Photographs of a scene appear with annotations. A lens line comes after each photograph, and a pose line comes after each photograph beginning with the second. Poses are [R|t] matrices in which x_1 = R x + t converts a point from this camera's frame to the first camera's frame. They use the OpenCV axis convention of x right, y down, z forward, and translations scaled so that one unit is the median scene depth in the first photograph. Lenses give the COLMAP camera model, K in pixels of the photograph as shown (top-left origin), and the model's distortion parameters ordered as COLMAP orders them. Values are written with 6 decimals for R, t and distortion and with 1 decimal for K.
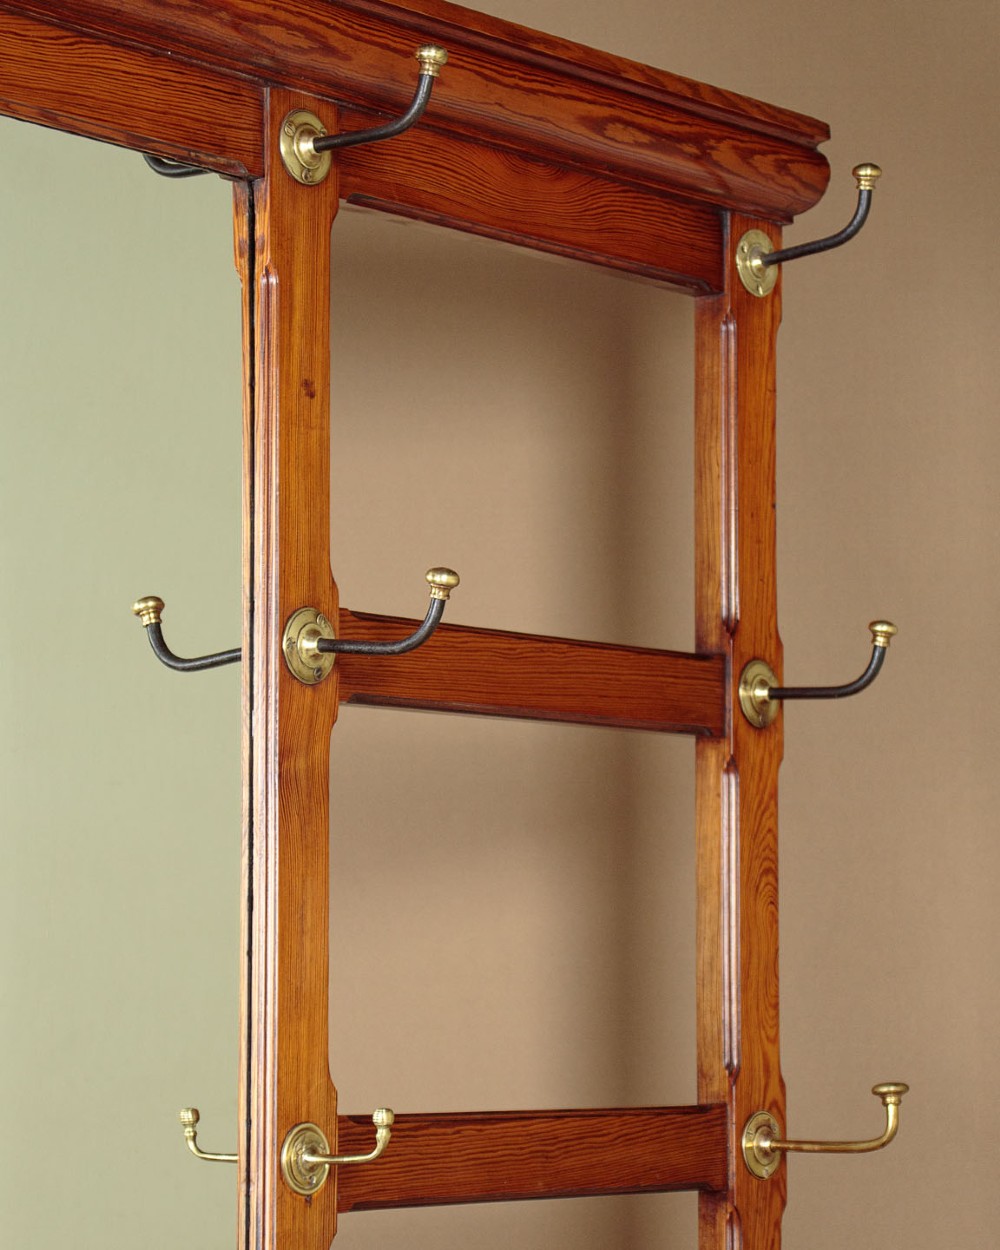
lens RADIAL K [[3688.2, 0, 610.1], [0, 3688.2, 623.7], [0, 0, 1]] dist [0.120651, 2.337049]
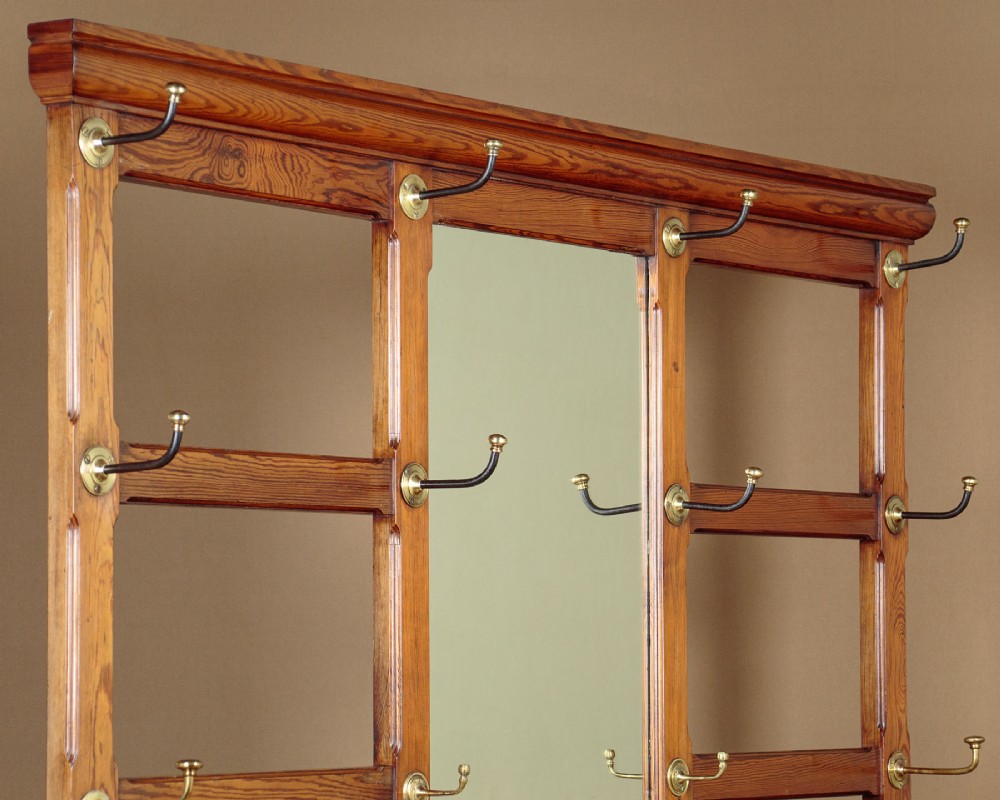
lens RADIAL K [[3740.4, 0, 500.0], [0, 3740.4, 400.0], [0, 0, 1]] dist [0.477802, -1.350580]
pose [[0.999828, 0.000607, 0.018537, -0.188085], [-0.001482, 0.998882, 0.047248, -0.124582], [-0.018487, -0.047267, 0.998711, -0.814585]]
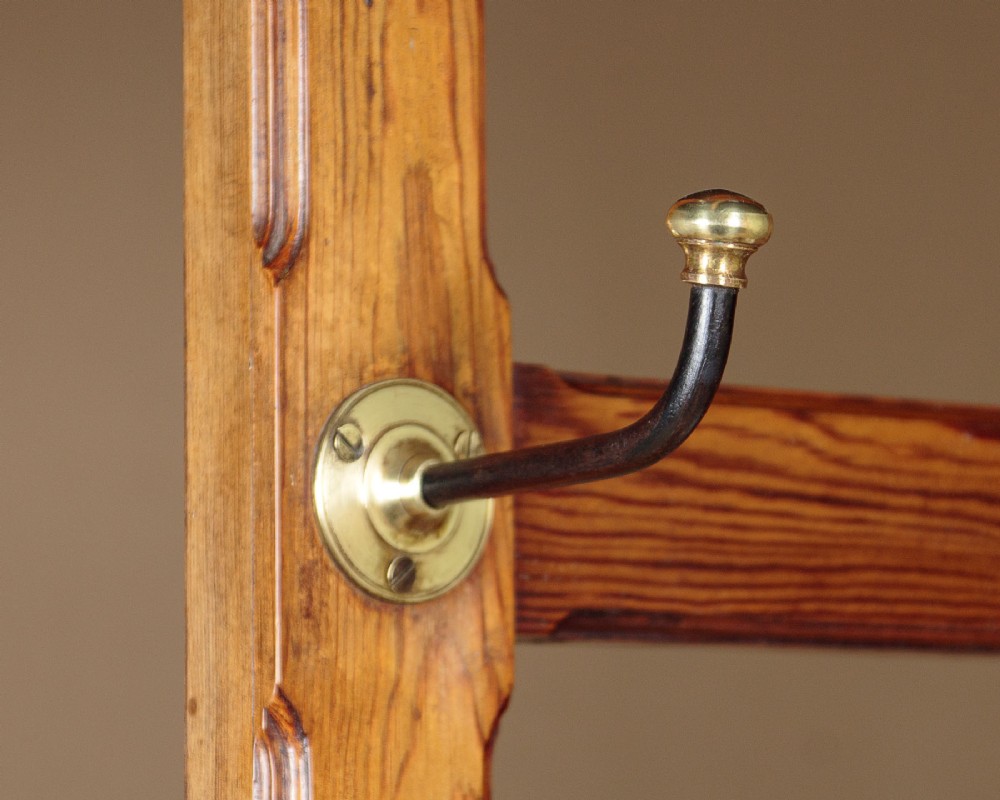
lens RADIAL K [[3740.4, 0, 500.0], [0, 3740.4, 400.0], [0, 0, 1]] dist [0.477802, -1.350580]
pose [[0.966854, -0.016898, -0.254769, -0.224963], [0.022446, 0.999570, 0.018885, -0.044552], [0.254341, -0.023977, 0.966817, 0.296056]]
